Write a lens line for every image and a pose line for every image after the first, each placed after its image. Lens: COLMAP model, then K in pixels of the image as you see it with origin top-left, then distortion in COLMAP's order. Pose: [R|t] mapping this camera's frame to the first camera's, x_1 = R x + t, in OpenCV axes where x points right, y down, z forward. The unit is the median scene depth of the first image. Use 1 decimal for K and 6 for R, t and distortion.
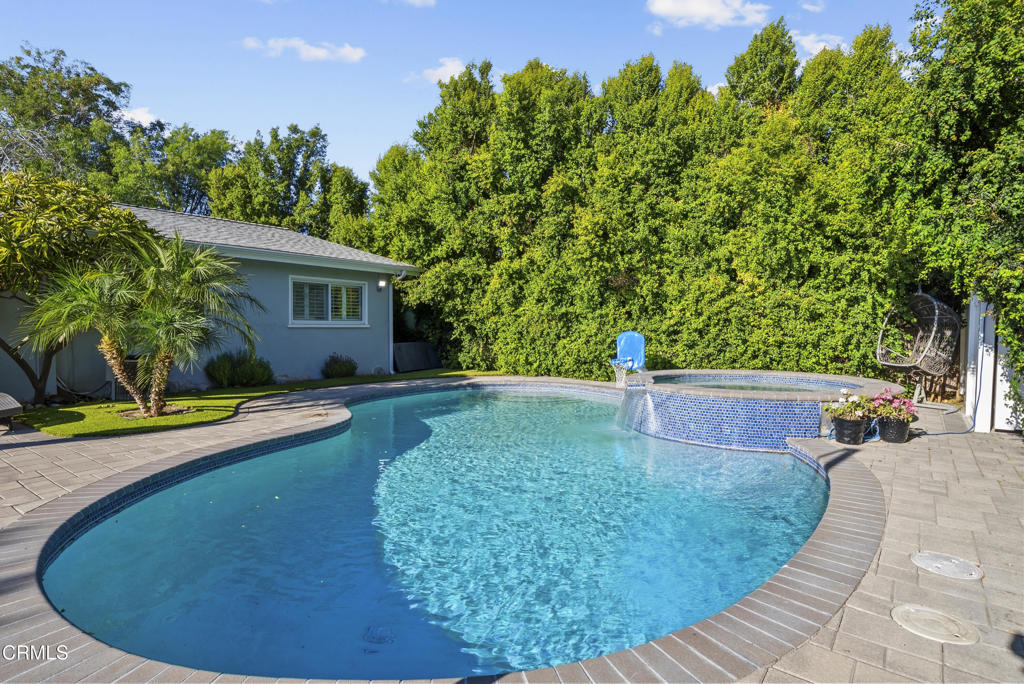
lens RADIAL K [[521.7, 0, 511.6], [0, 521.7, 349.4], [0, 0, 1]] dist [0.003012, -0.000146]
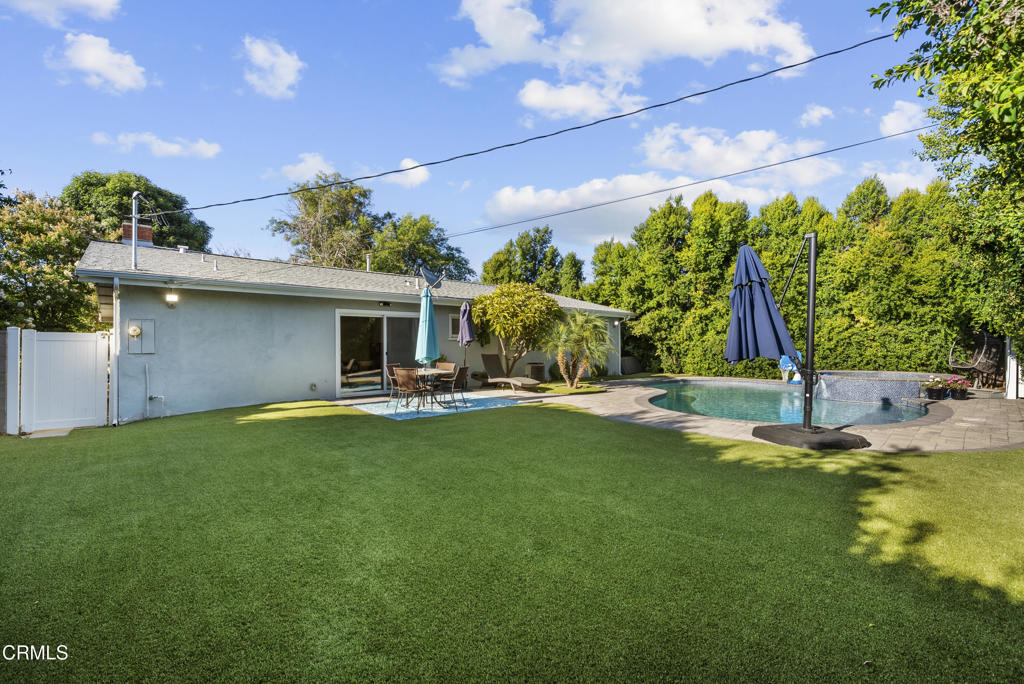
lens RADIAL K [[435.5, 0, 505.8], [0, 435.5, 345.8], [0, 0, 1]] dist [0.000708, 0.000398]
pose [[0.983061, -0.007014, -0.183146, -0.462739], [-0.001133, 0.999016, -0.044340, 0.019789], [0.183277, 0.043796, 0.982085, -0.665853]]
